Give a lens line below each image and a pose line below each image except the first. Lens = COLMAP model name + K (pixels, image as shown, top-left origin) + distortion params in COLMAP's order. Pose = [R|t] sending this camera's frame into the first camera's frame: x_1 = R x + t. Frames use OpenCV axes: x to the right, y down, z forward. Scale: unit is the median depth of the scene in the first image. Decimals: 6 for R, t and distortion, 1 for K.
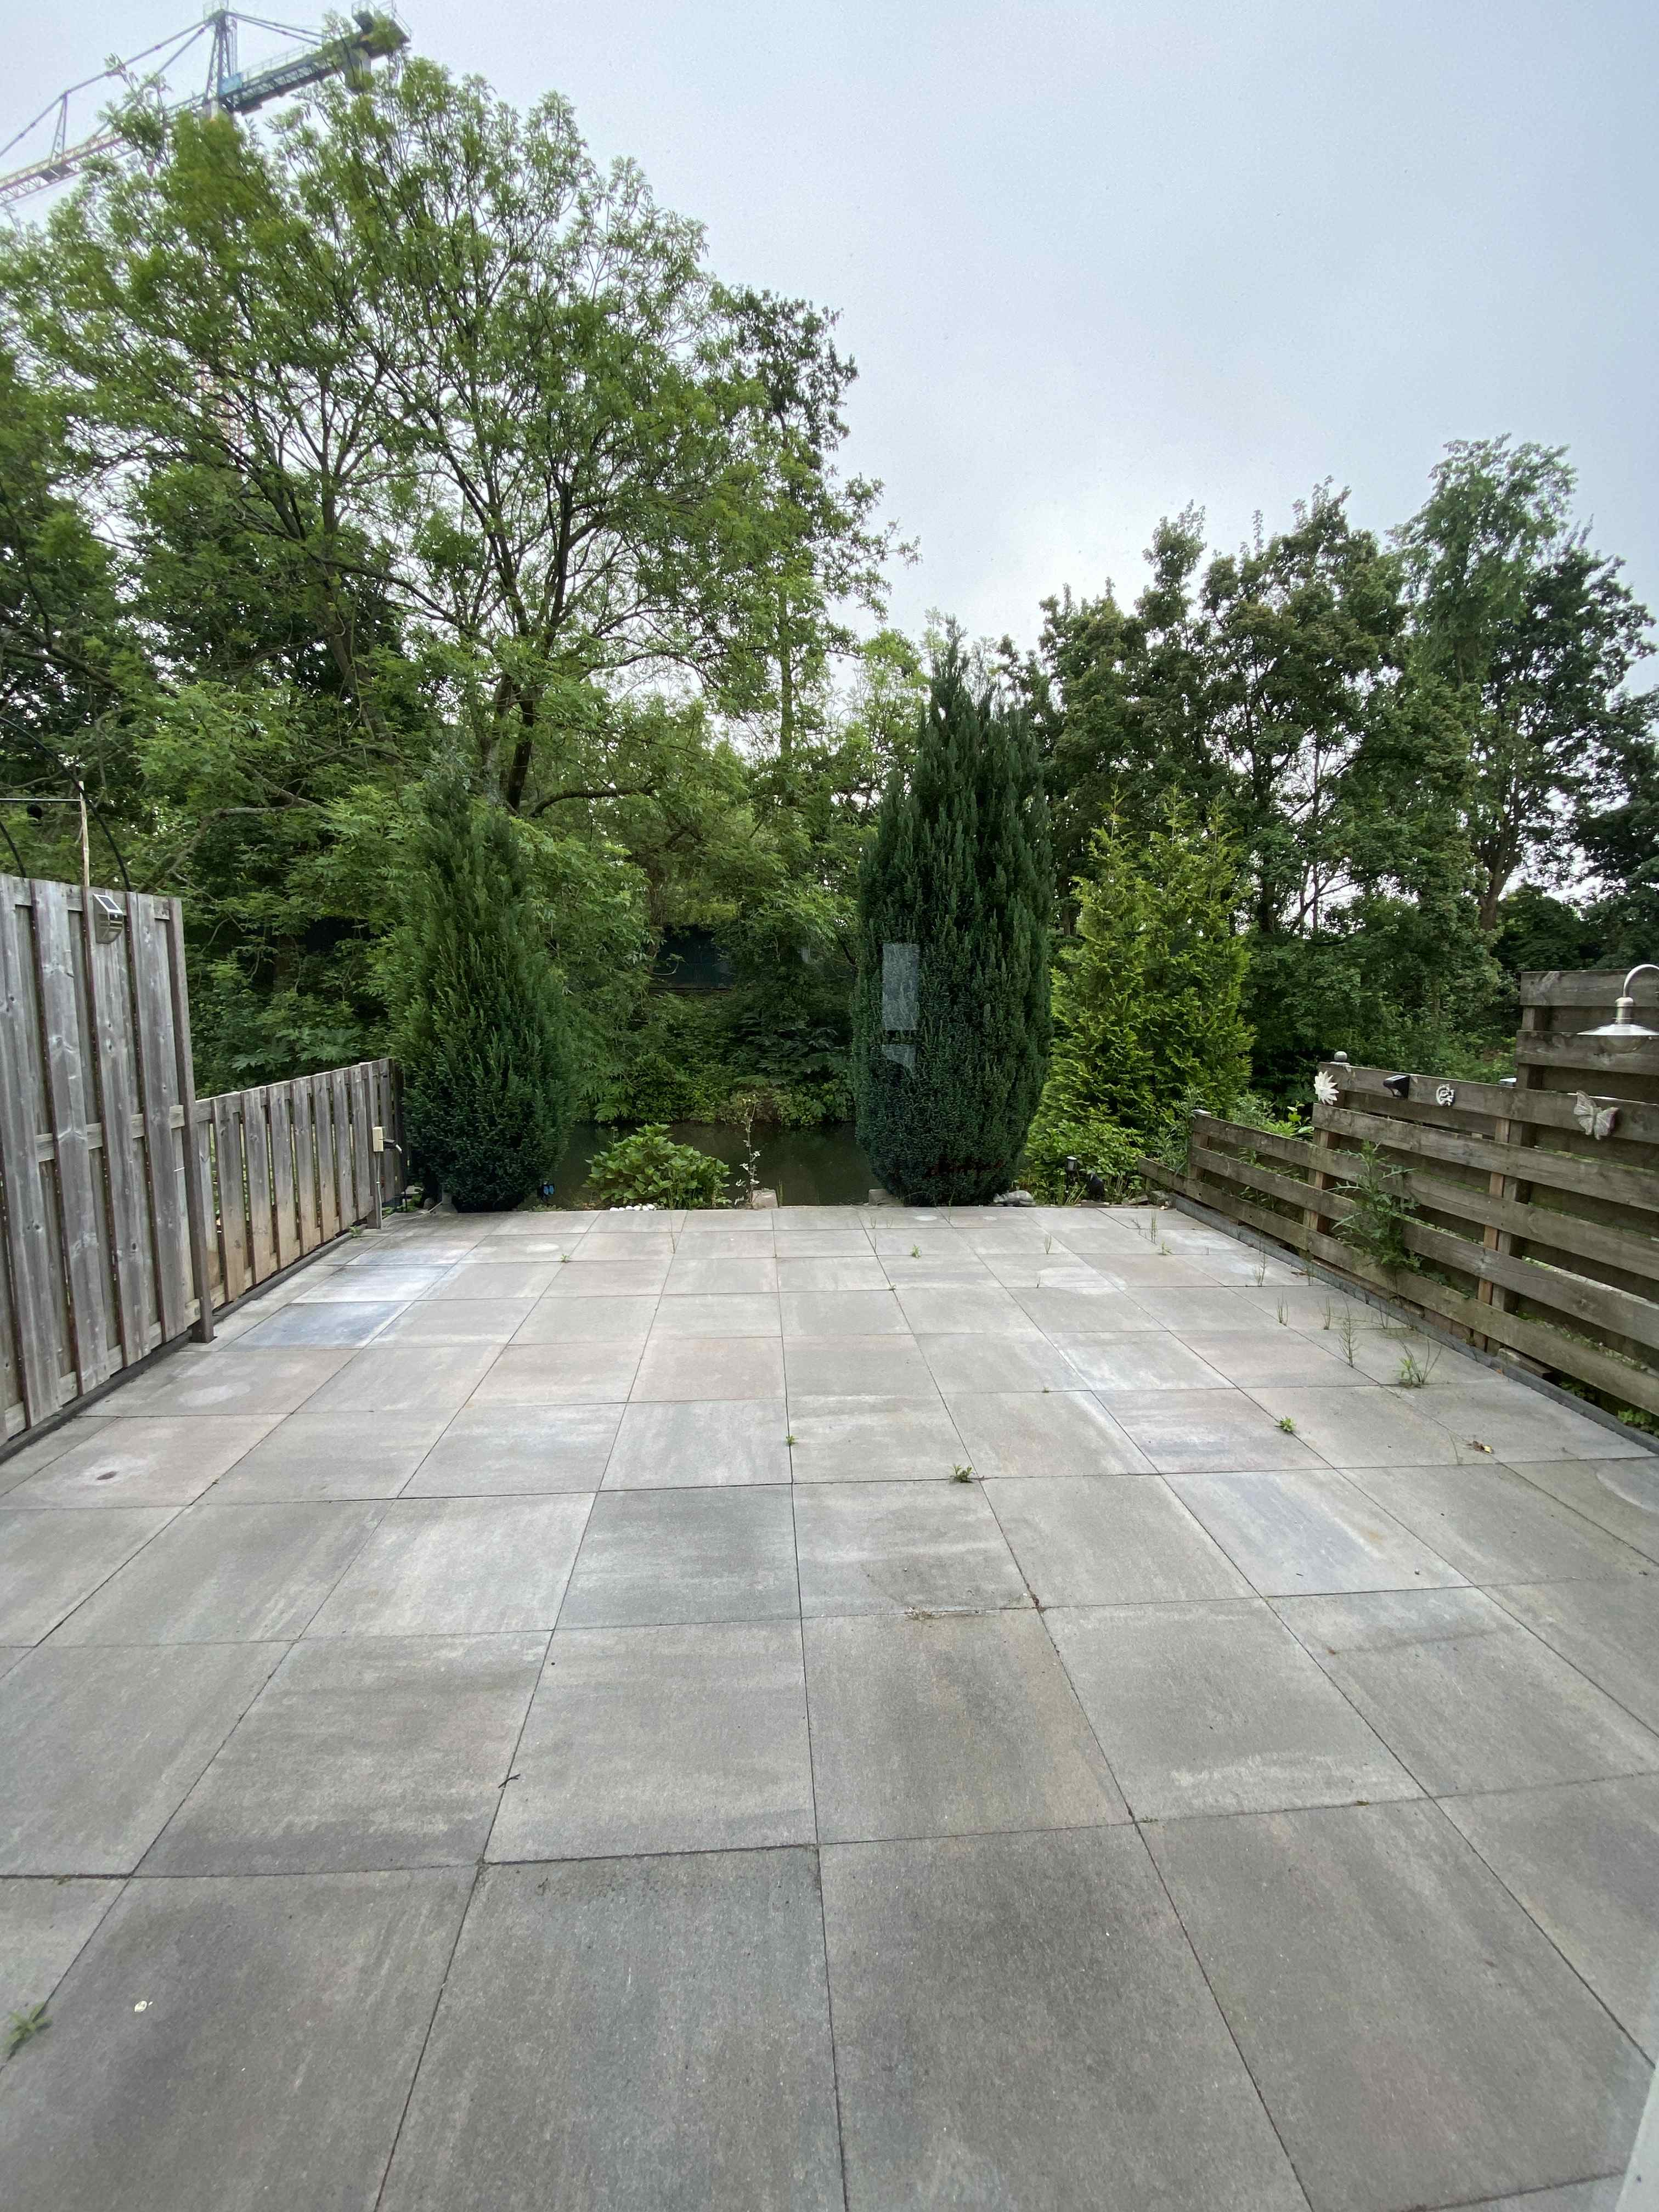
lens RADIAL K [[836.6, 0, 829.5], [0, 836.6, 1106.0], [0, 0, 1]] dist [0.000441, 0.000005]
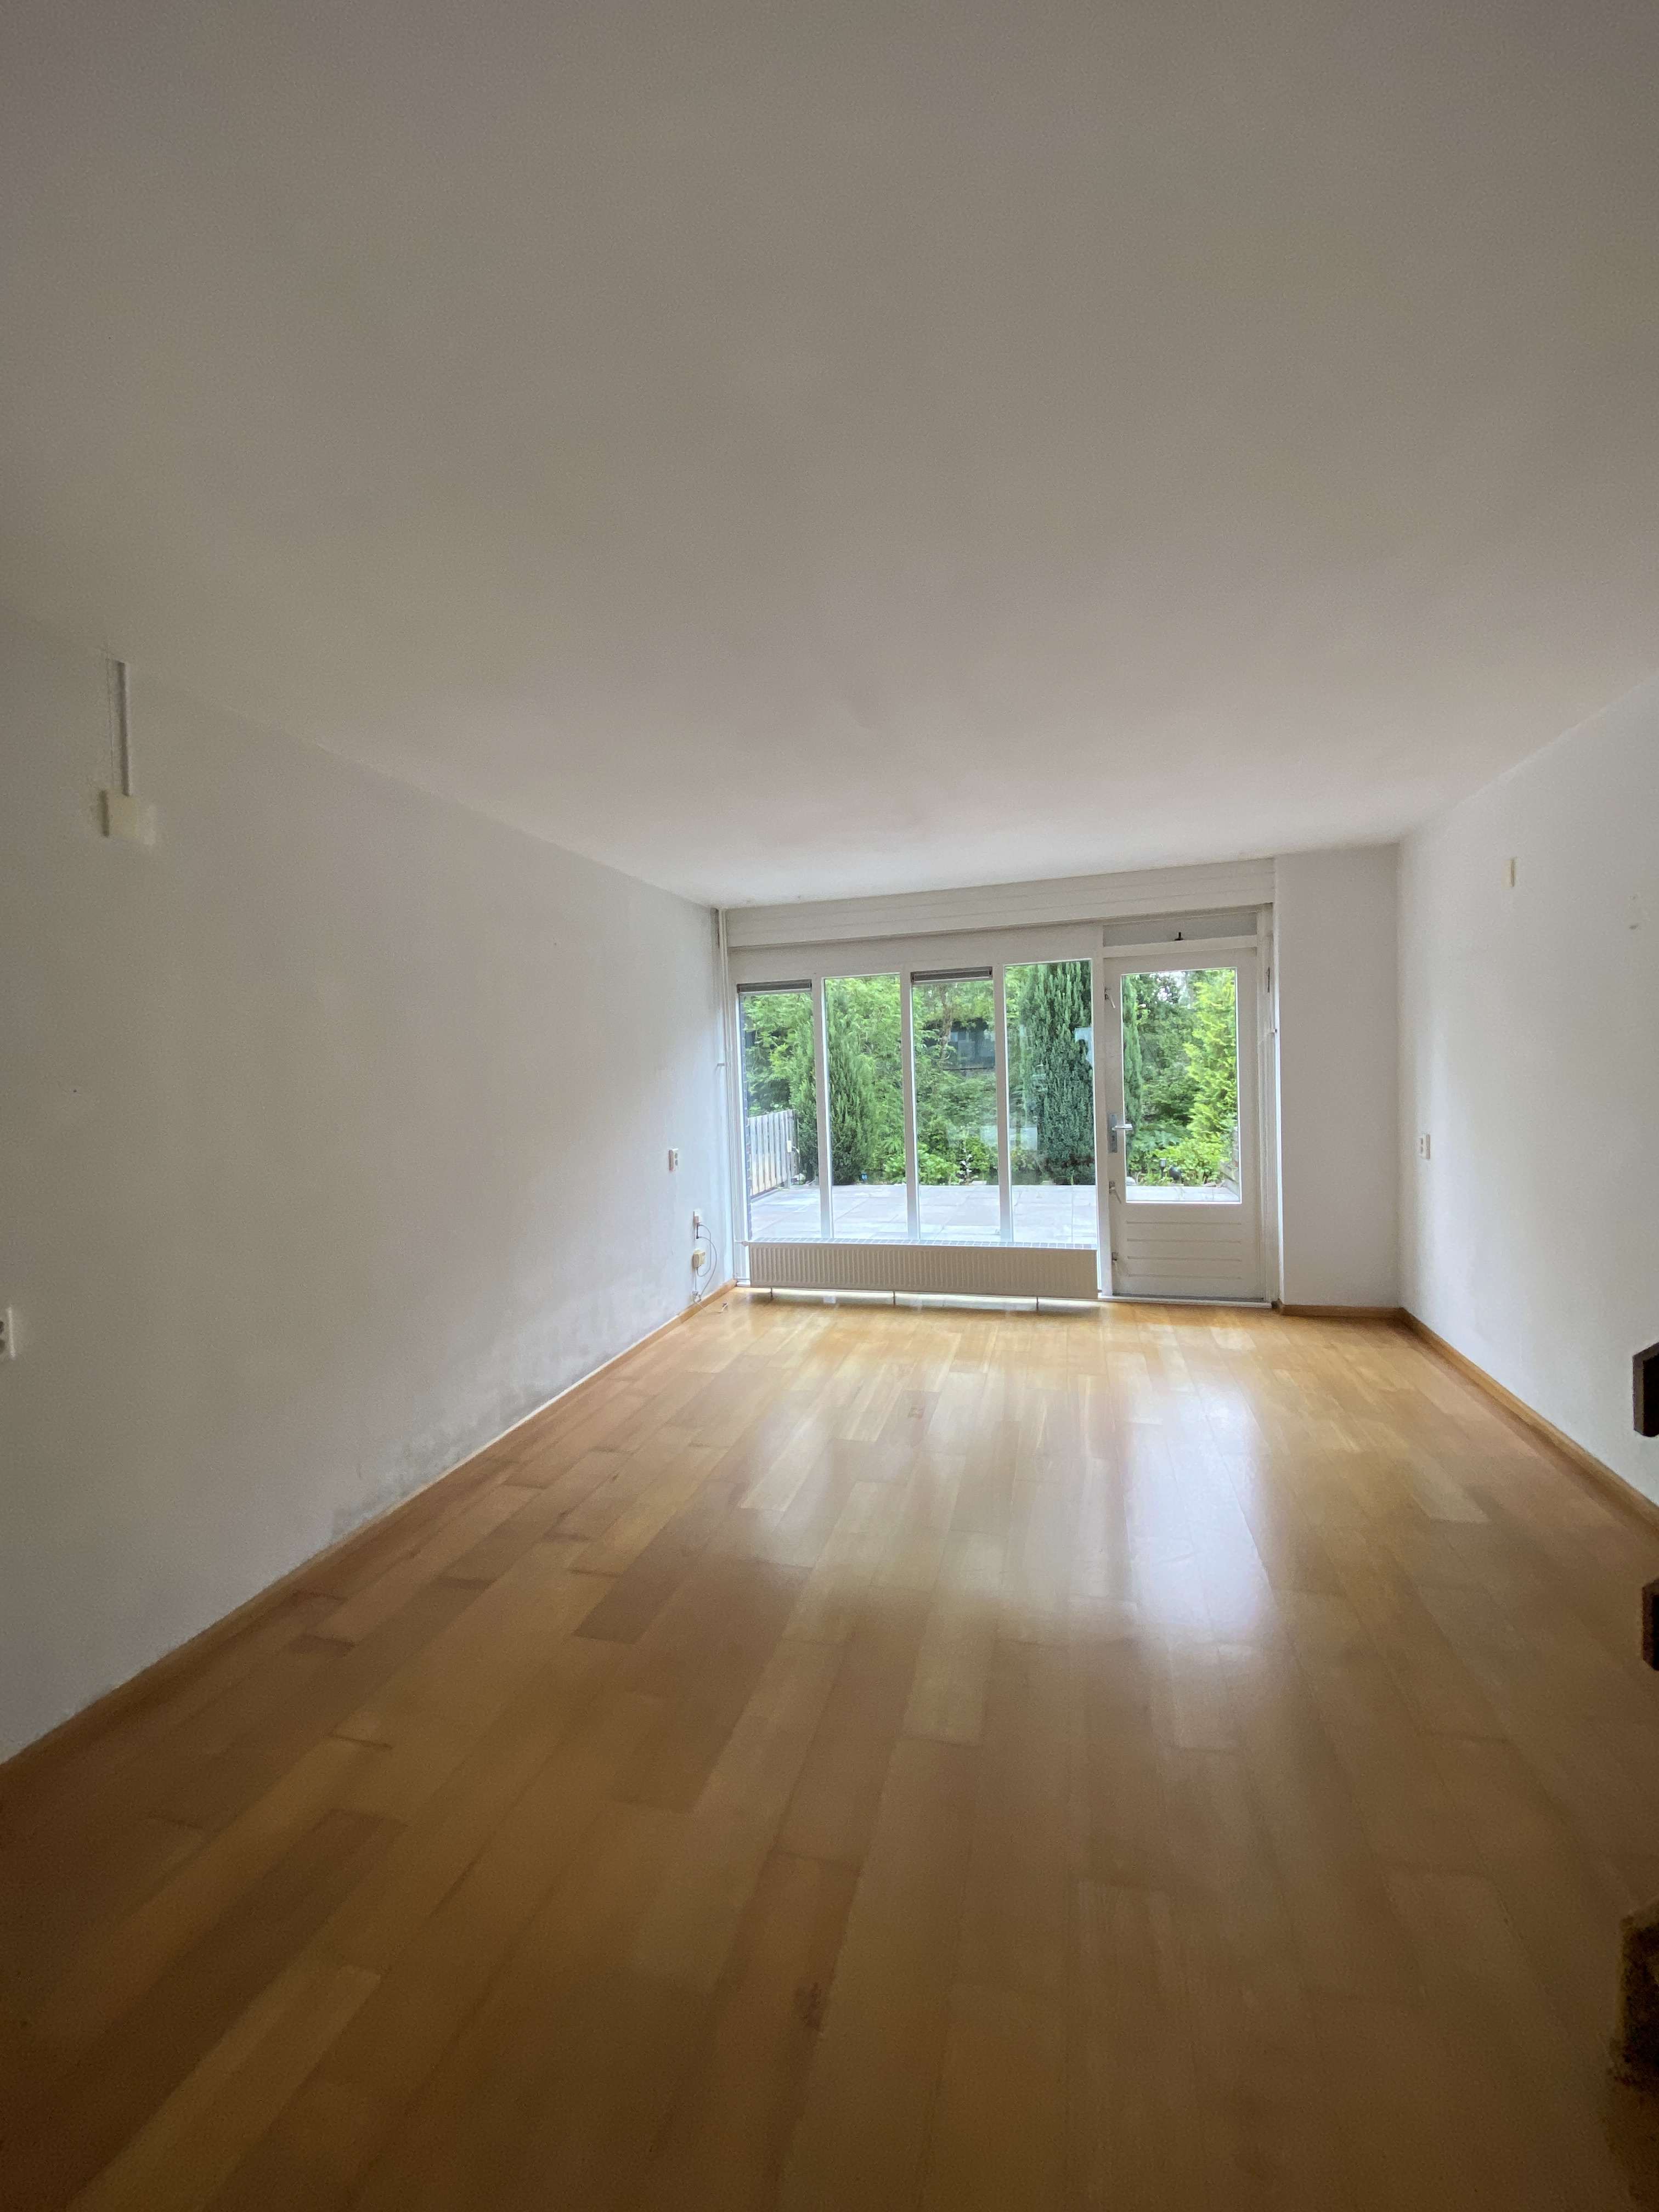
lens RADIAL K [[836.6, 0, 829.5], [0, 836.6, 1106.0], [0, 0, 1]] dist [0.000441, 0.000005]
pose [[0.931330, -0.034984, -0.362493, 0.319566], [0.000529, 0.995504, -0.094716, 0.129657], [0.364177, 0.088020, 0.927161, -0.902611]]
